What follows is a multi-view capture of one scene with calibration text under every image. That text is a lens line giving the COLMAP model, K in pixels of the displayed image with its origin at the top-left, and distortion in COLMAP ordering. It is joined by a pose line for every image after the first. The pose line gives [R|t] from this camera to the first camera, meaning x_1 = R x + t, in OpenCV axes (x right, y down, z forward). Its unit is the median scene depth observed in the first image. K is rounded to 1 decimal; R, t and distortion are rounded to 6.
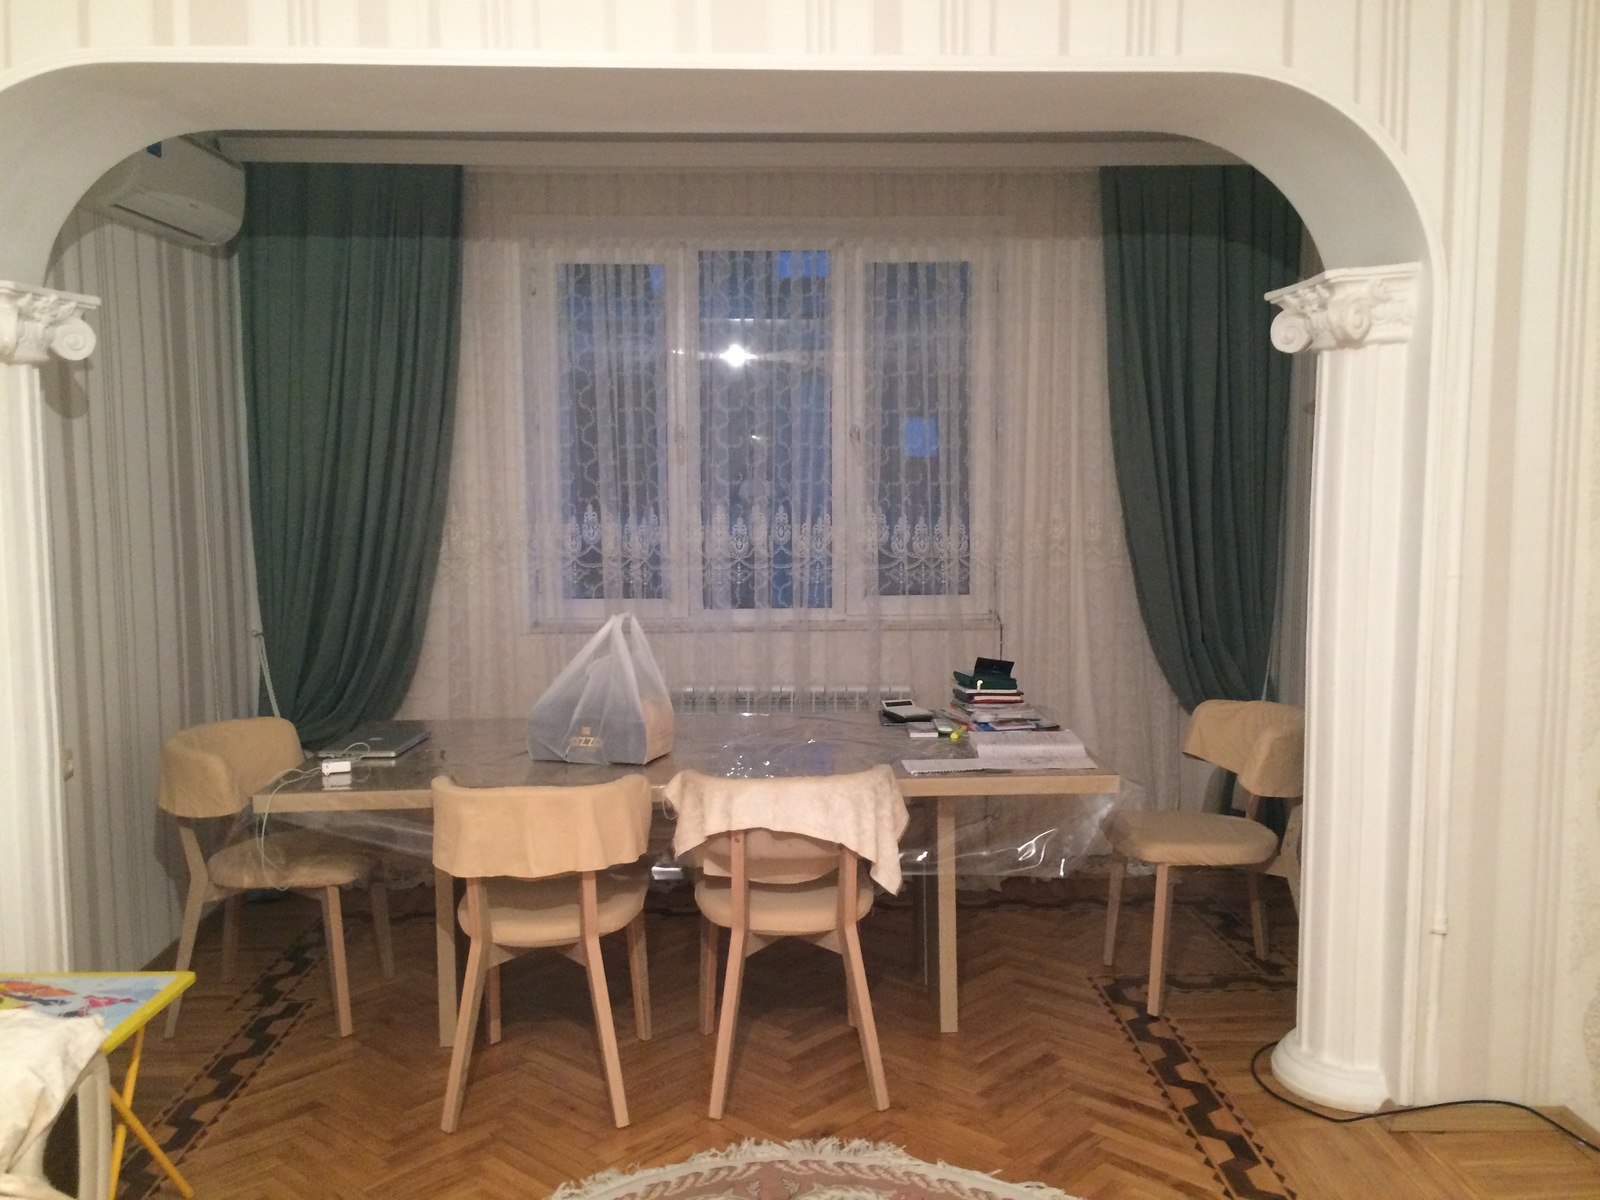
lens RADIAL K [[1366.6, 0, 790.3], [0, 1366.6, 600.3], [0, 0, 1]] dist [0.101071, -0.135556]
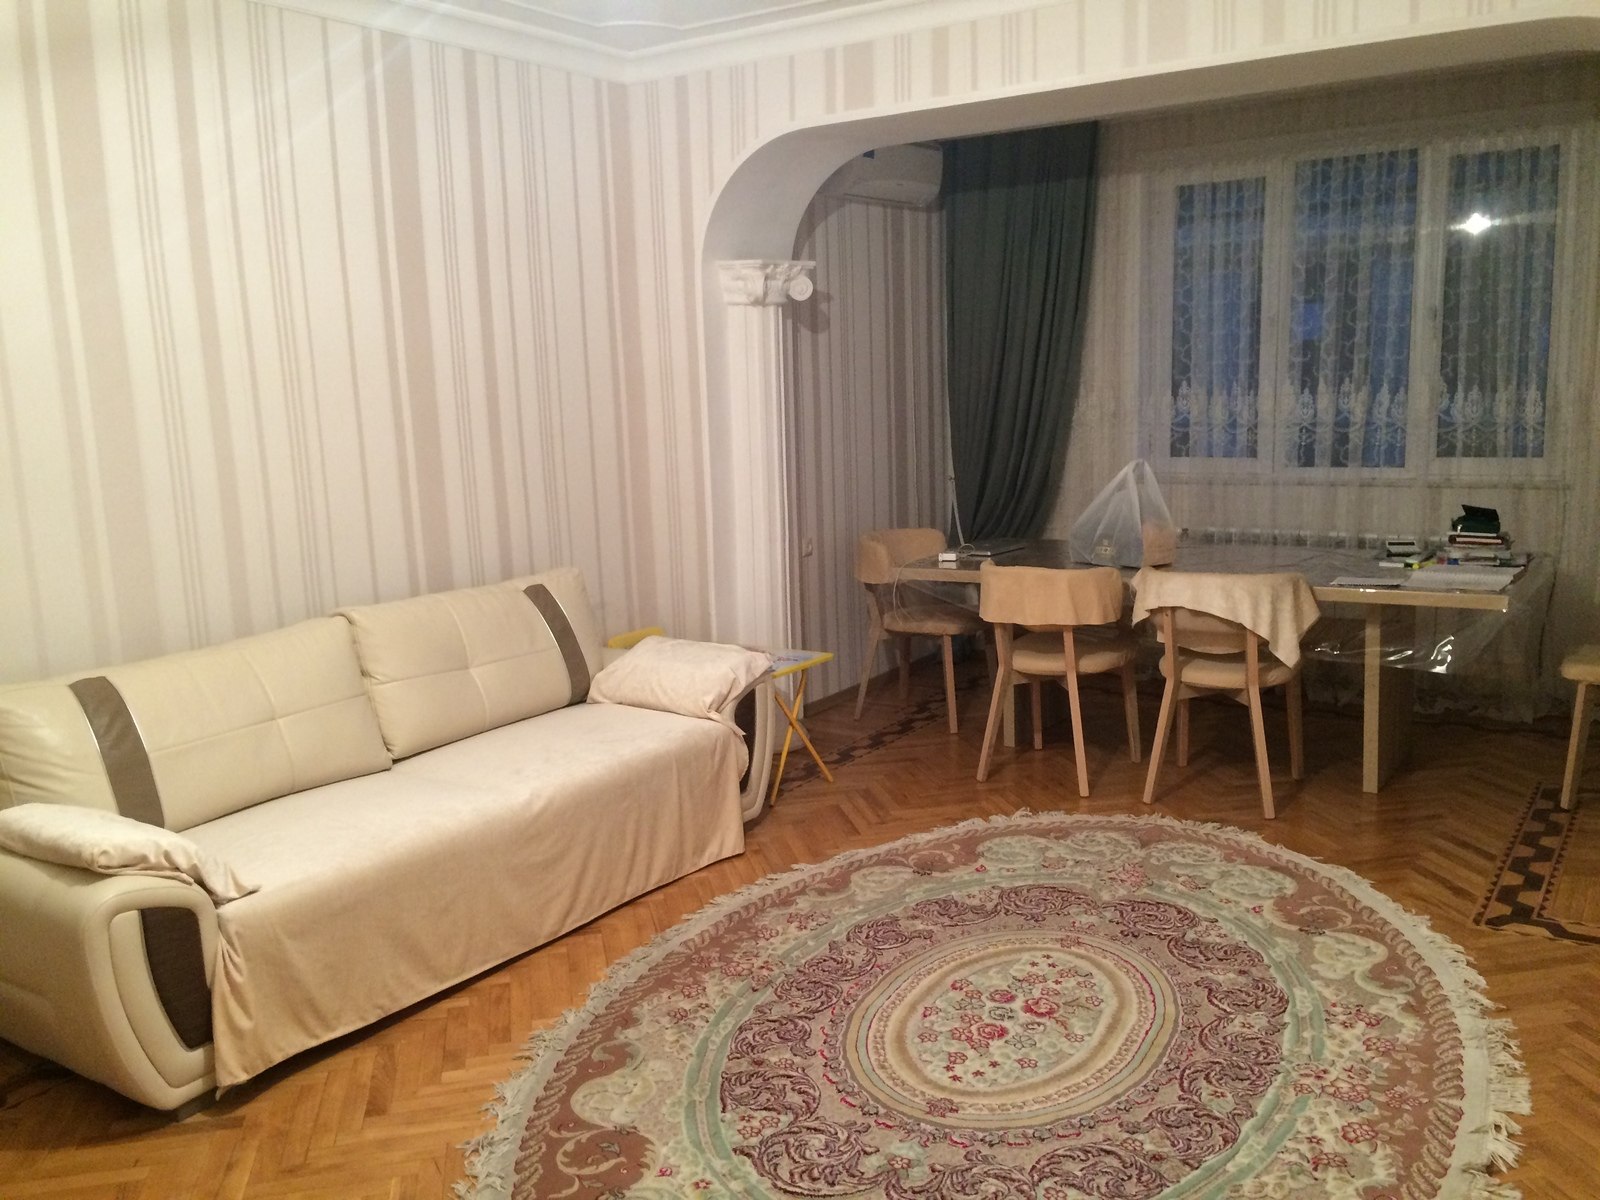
lens RADIAL K [[1366.6, 0, 790.3], [0, 1366.6, 600.3], [0, 0, 1]] dist [0.101071, -0.135556]
pose [[0.818801, 0.074236, -0.569257, 0.404847], [-0.027197, 0.995507, 0.090703, 0.035706], [0.573433, -0.058785, 0.817141, -0.353888]]
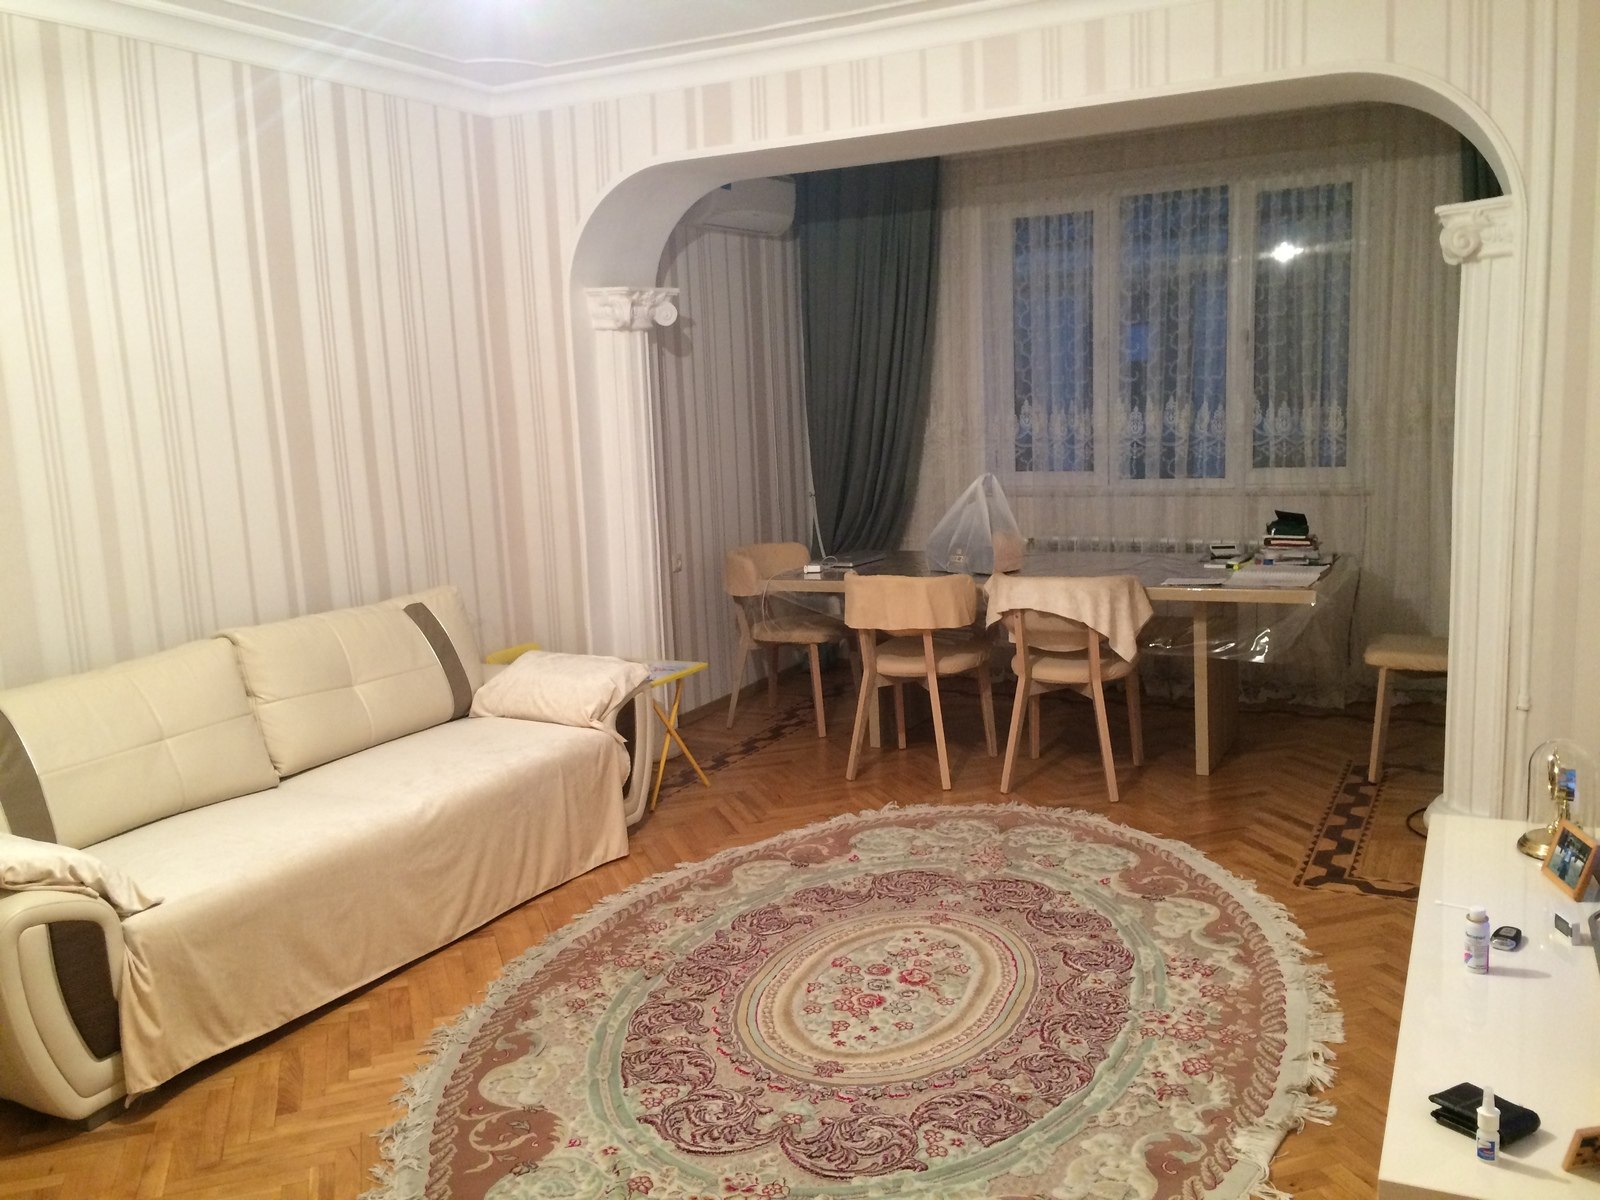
lens RADIAL K [[1366.6, 0, 790.3], [0, 1366.6, 600.3], [0, 0, 1]] dist [0.101071, -0.135556]
pose [[0.875370, 0.044353, -0.481414, 0.425877], [-0.010032, 0.997235, 0.073635, 0.040449], [0.483349, -0.059628, 0.873395, -0.416986]]
